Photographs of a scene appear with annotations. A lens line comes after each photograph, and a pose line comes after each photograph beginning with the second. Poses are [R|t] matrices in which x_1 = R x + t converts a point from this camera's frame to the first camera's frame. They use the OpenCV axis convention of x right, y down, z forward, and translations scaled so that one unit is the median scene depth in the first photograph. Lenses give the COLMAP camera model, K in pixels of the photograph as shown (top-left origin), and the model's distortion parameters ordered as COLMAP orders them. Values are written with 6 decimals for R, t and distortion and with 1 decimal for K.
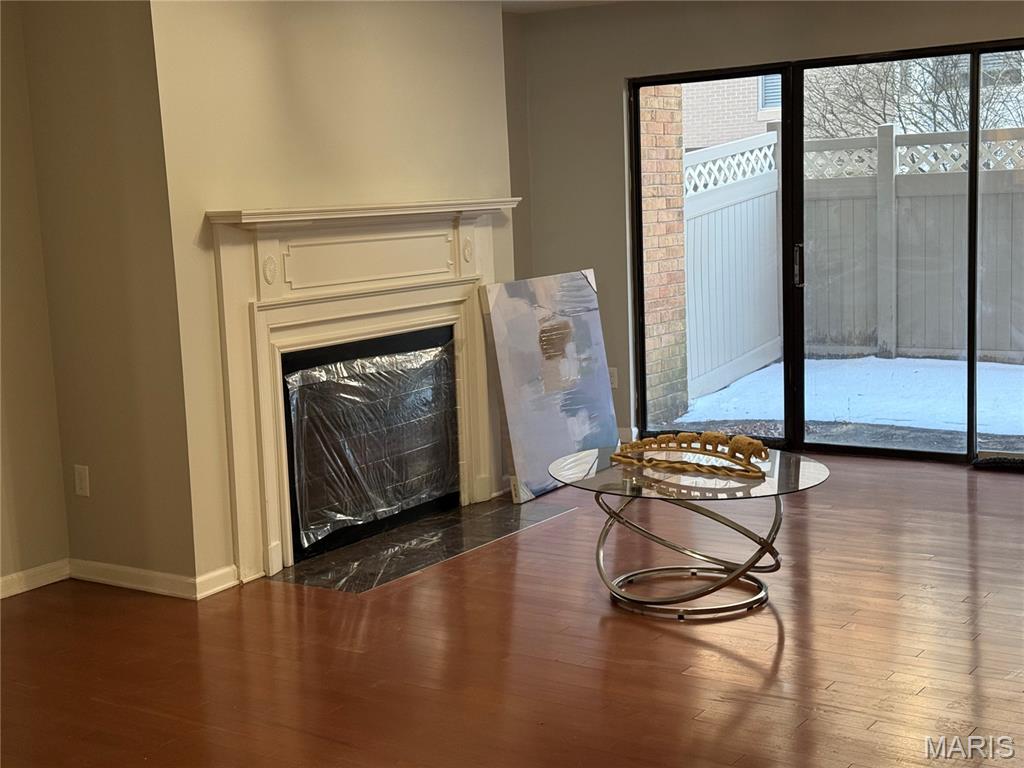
lens RADIAL K [[1423.6, 0, 508.5], [0, 1423.6, 387.9], [0, 0, 1]] dist [0.149073, -0.089042]
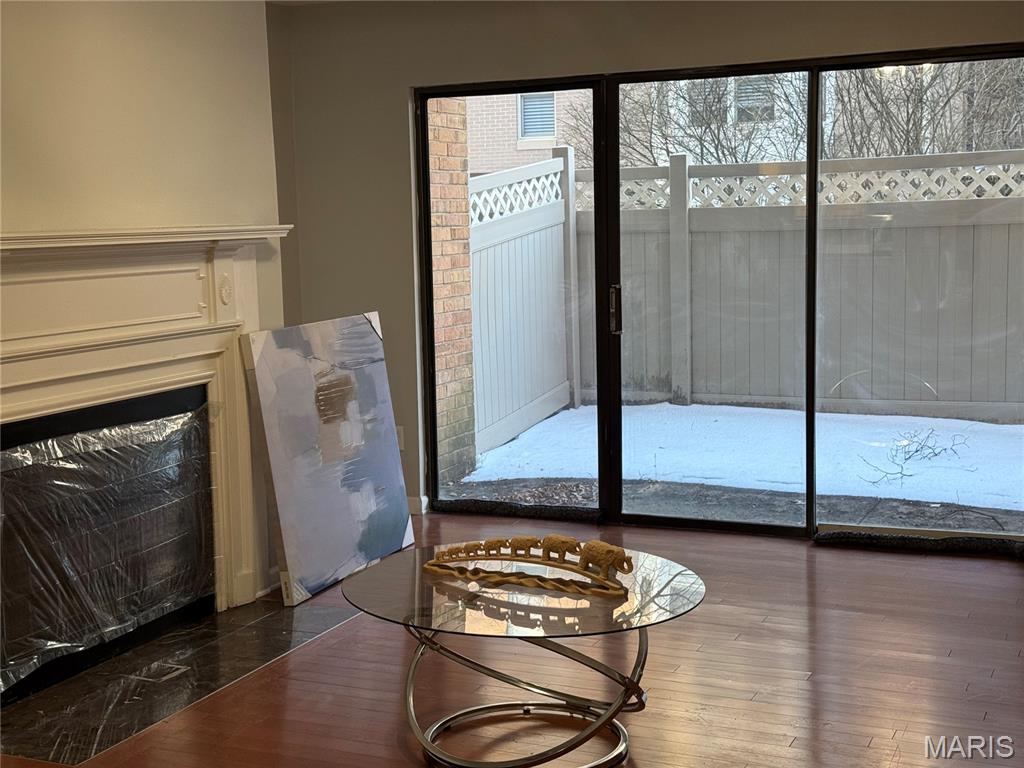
lens RADIAL K [[1423.6, 0, 508.5], [0, 1423.6, 387.9], [0, 0, 1]] dist [0.149073, -0.089042]
pose [[0.984597, -0.004324, 0.174788, -0.012536], [0.007586, 0.999809, -0.017997, -0.025506], [-0.174677, 0.019046, 0.984442, 0.182381]]
